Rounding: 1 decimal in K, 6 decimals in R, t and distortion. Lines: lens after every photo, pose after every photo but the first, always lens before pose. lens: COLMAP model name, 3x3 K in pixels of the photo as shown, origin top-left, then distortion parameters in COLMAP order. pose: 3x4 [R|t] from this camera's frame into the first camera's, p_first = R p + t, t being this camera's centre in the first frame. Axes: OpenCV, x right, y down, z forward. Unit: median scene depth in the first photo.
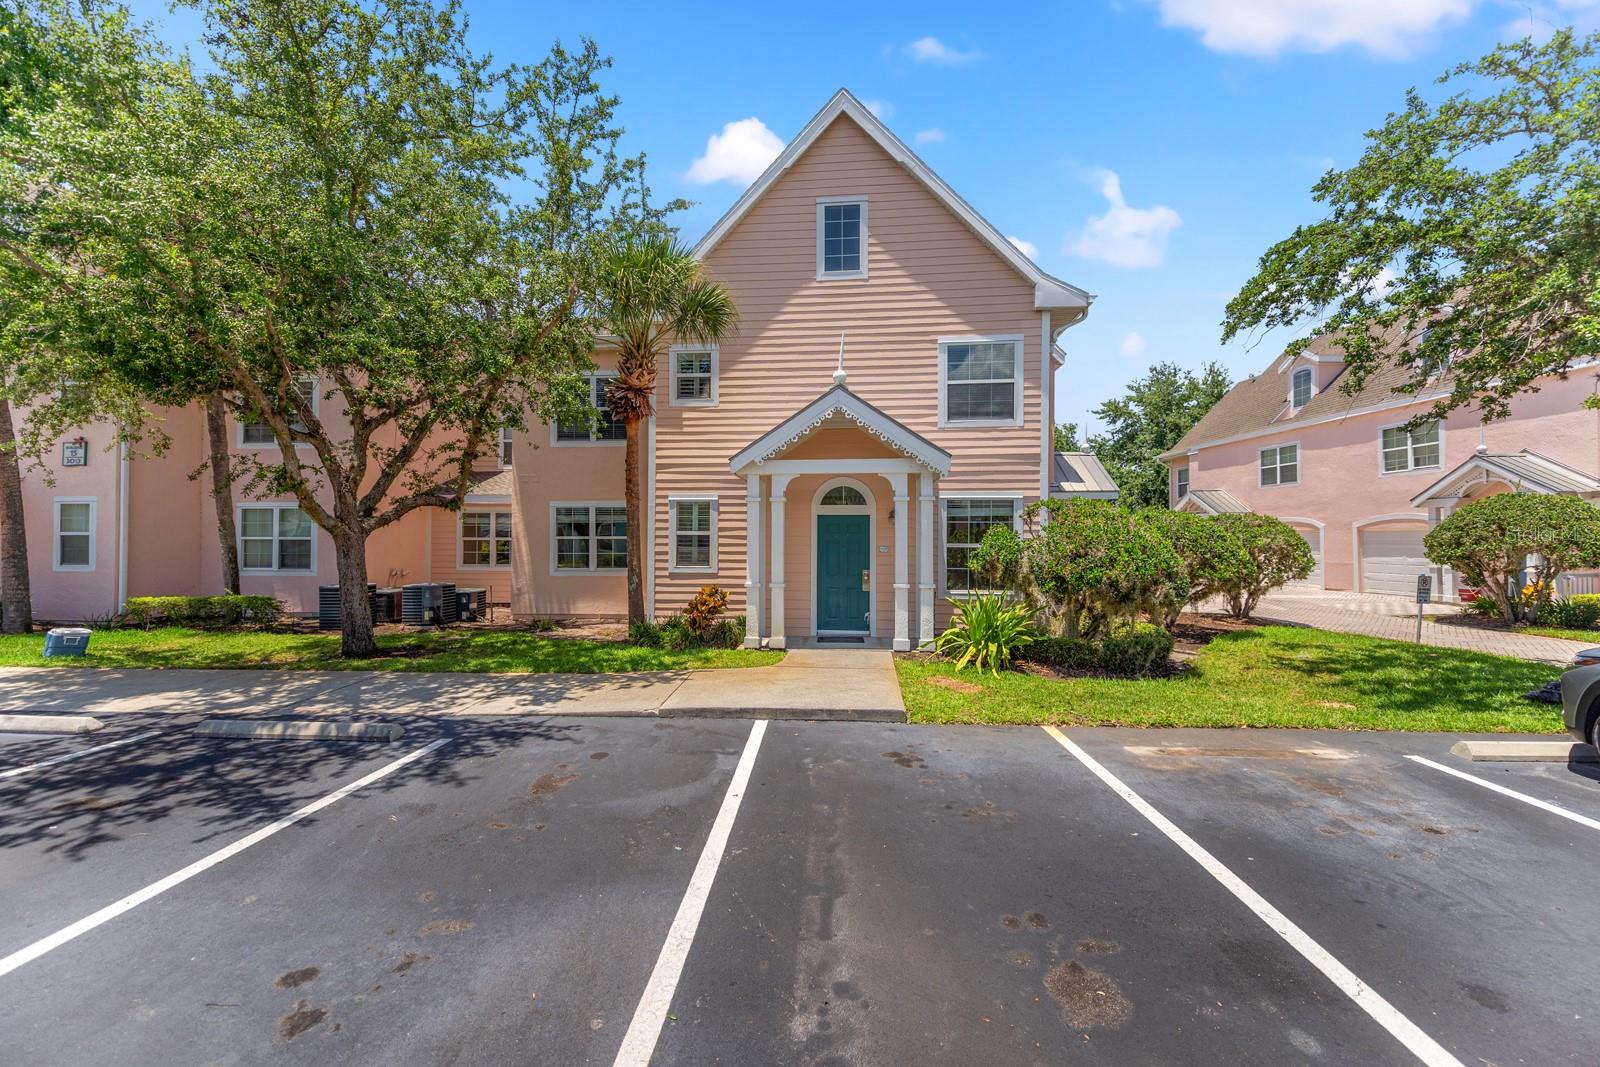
lens RADIAL K [[620.7, 0, 800.0], [0, 620.7, 533.5], [0, 0, 1]] dist [0.008612, 0.000000]
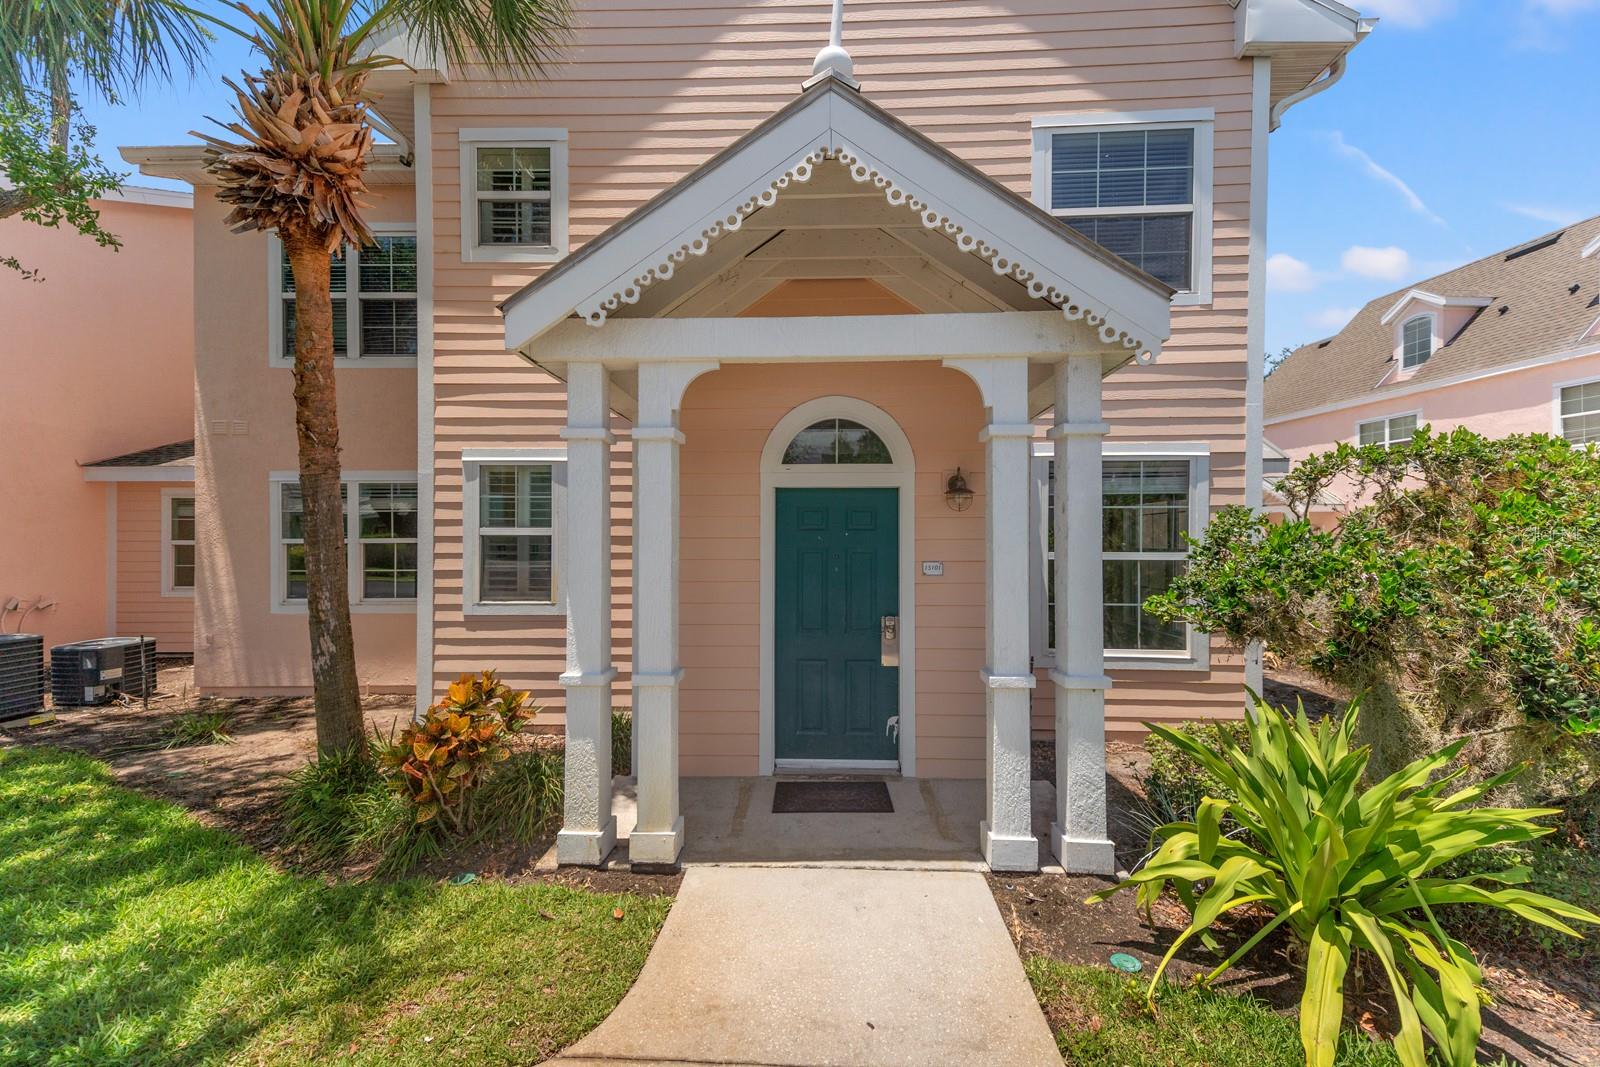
lens RADIAL K [[620.7, 0, 800.0], [0, 620.7, 533.5], [0, 0, 1]] dist [0.008612, 0.000000]
pose [[0.999155, -0.002392, 0.041024, 0.024737], [0.002287, 0.999994, 0.002619, 0.000060], [-0.041030, -0.002523, 0.999155, 0.518501]]
